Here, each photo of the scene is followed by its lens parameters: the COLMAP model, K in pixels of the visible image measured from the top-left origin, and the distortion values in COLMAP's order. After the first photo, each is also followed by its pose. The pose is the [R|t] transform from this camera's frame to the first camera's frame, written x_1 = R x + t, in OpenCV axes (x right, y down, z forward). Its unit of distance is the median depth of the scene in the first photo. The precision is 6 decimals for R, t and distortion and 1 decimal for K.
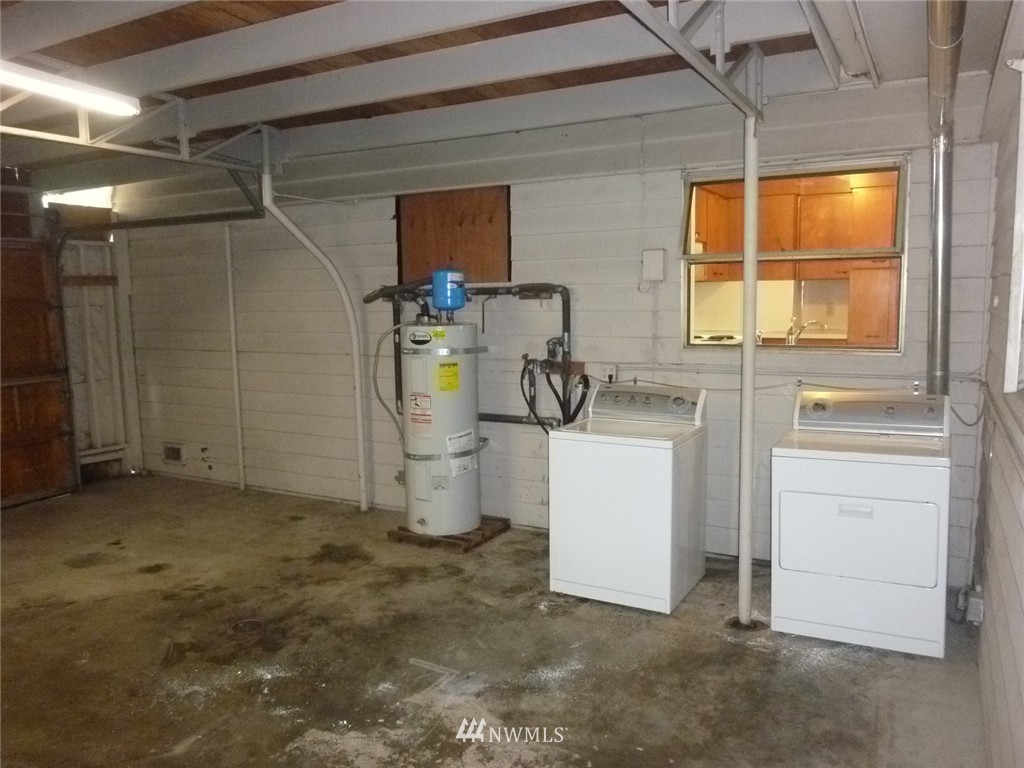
lens RADIAL K [[781.8, 0, 519.5], [0, 781.8, 382.7], [0, 0, 1]] dist [-0.036965, 0.015816]
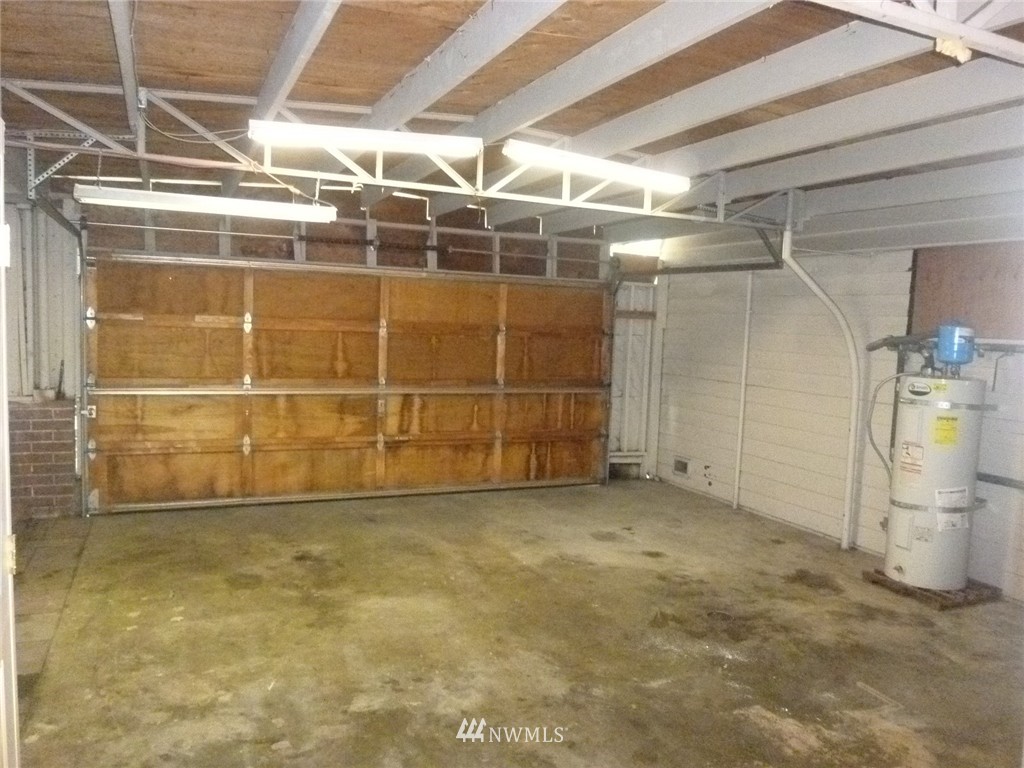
lens RADIAL K [[781.8, 0, 515.0], [0, 781.8, 388.2], [0, 0, 1]] dist [-0.036965, 0.015816]
pose [[0.794316, 0.101955, -0.598889, 0.057255], [-0.125990, 0.992030, 0.001781, 0.006284], [0.594297, 0.074039, 0.800830, -0.119867]]
